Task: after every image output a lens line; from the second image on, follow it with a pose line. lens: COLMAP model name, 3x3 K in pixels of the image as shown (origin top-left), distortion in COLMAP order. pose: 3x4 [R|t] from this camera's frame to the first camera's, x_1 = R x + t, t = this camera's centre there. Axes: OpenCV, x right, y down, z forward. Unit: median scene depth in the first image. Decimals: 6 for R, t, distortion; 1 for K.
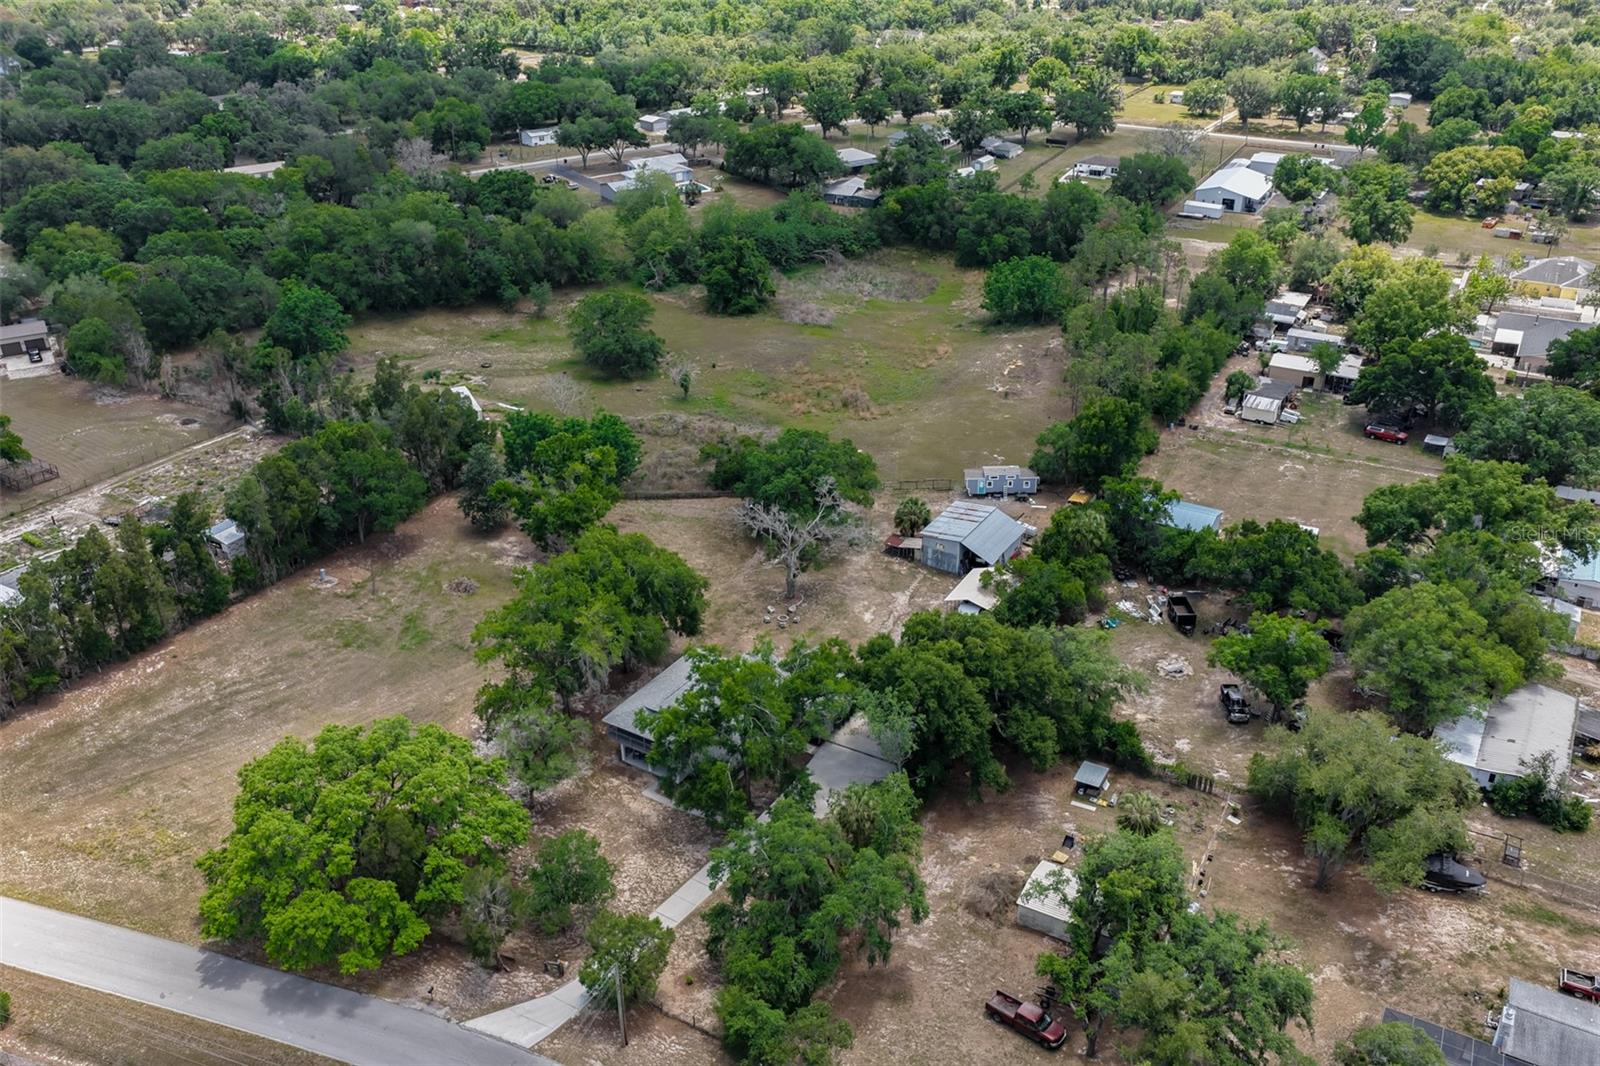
lens RADIAL K [[1329.2, 0, 802.3], [0, 1329.2, 535.2], [0, 0, 1]] dist [-0.017488, 0.044356]
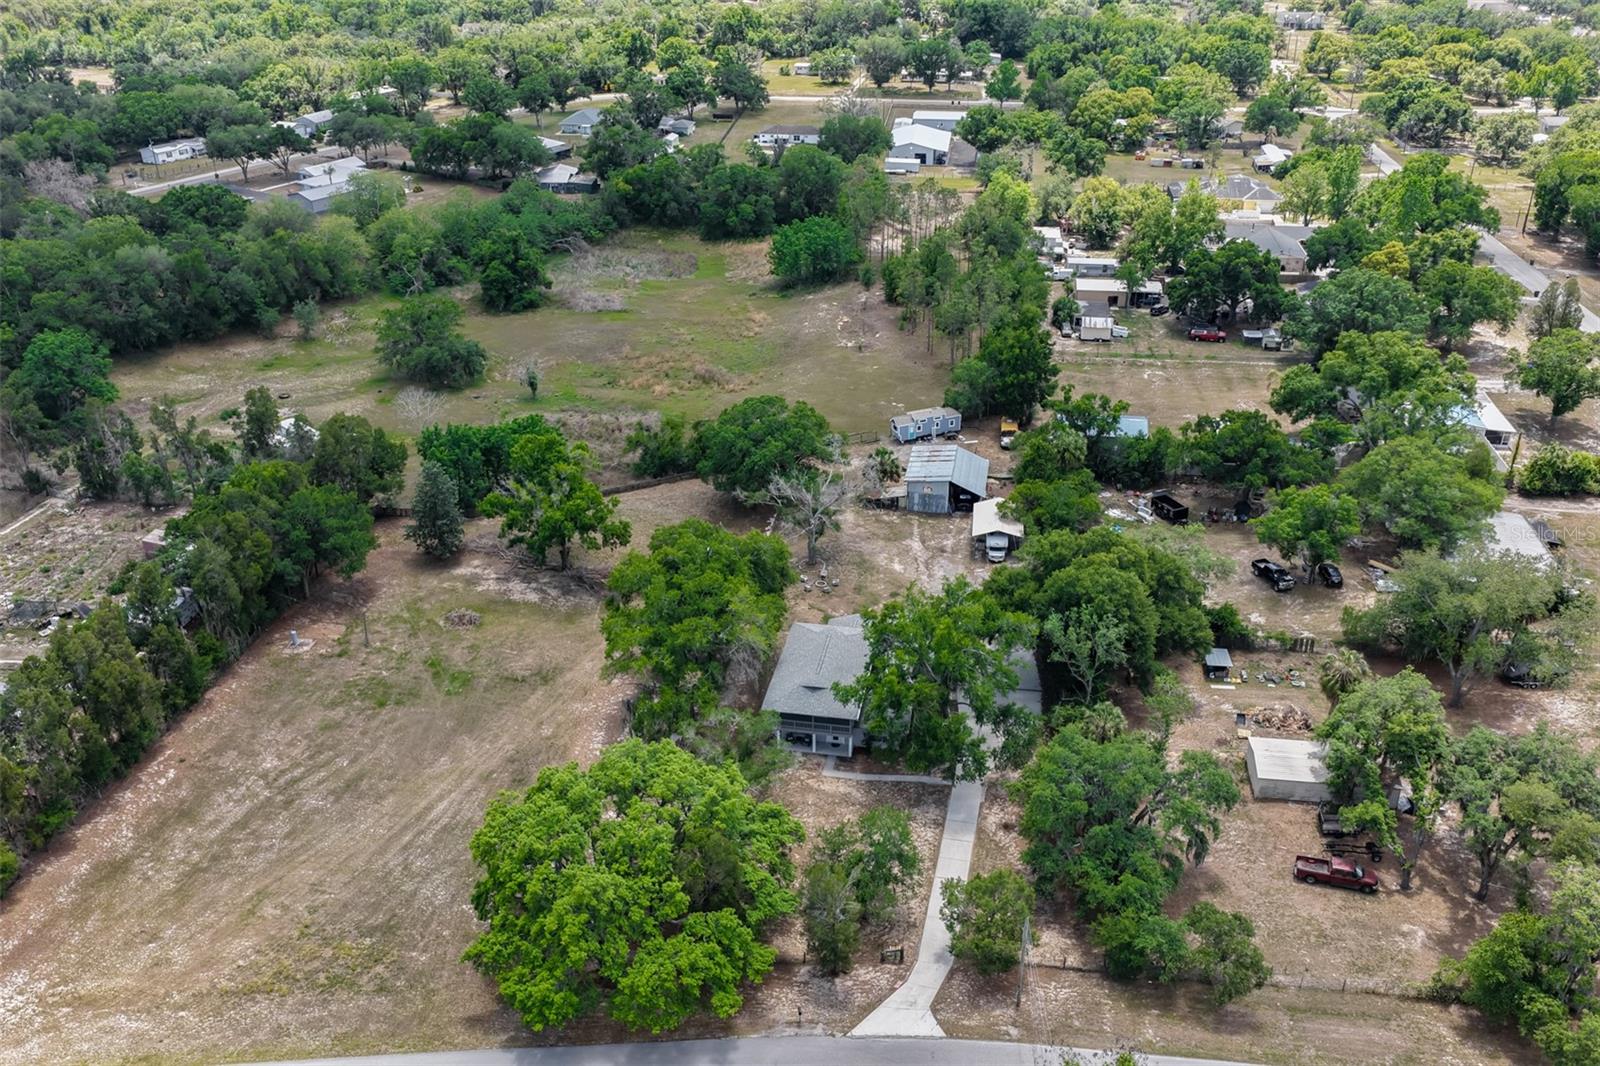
lens RADIAL K [[1329.2, 0, 802.3], [0, 1329.2, 535.2], [0, 0, 1]] dist [-0.017488, 0.044356]
pose [[0.930387, -0.173750, 0.322786, -0.206293], [0.173645, 0.984371, 0.029361, -0.002303], [-0.322843, 0.028733, 0.946016, 0.050643]]
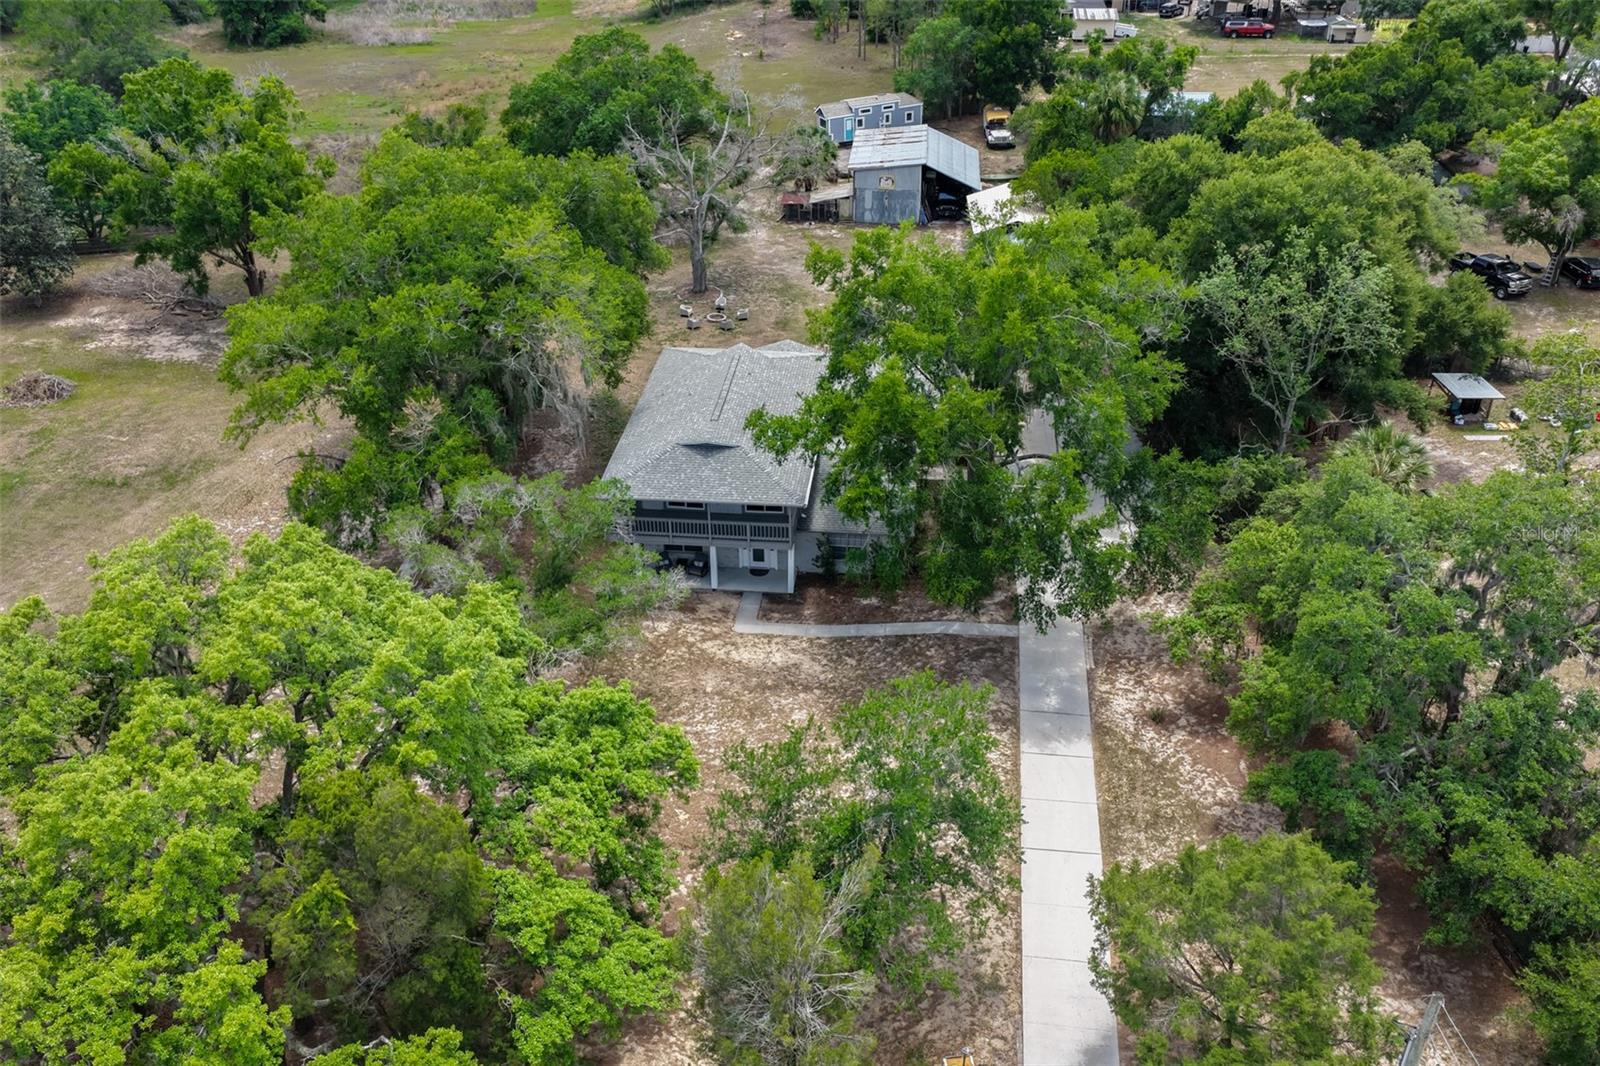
lens RADIAL K [[1329.2, 0, 802.3], [0, 1329.2, 535.2], [0, 0, 1]] dist [-0.017488, 0.044356]
pose [[0.895748, -0.233309, 0.378422, -0.130496], [0.208681, 0.972279, 0.105479, 0.061109], [-0.392541, -0.015514, 0.919604, 0.294139]]
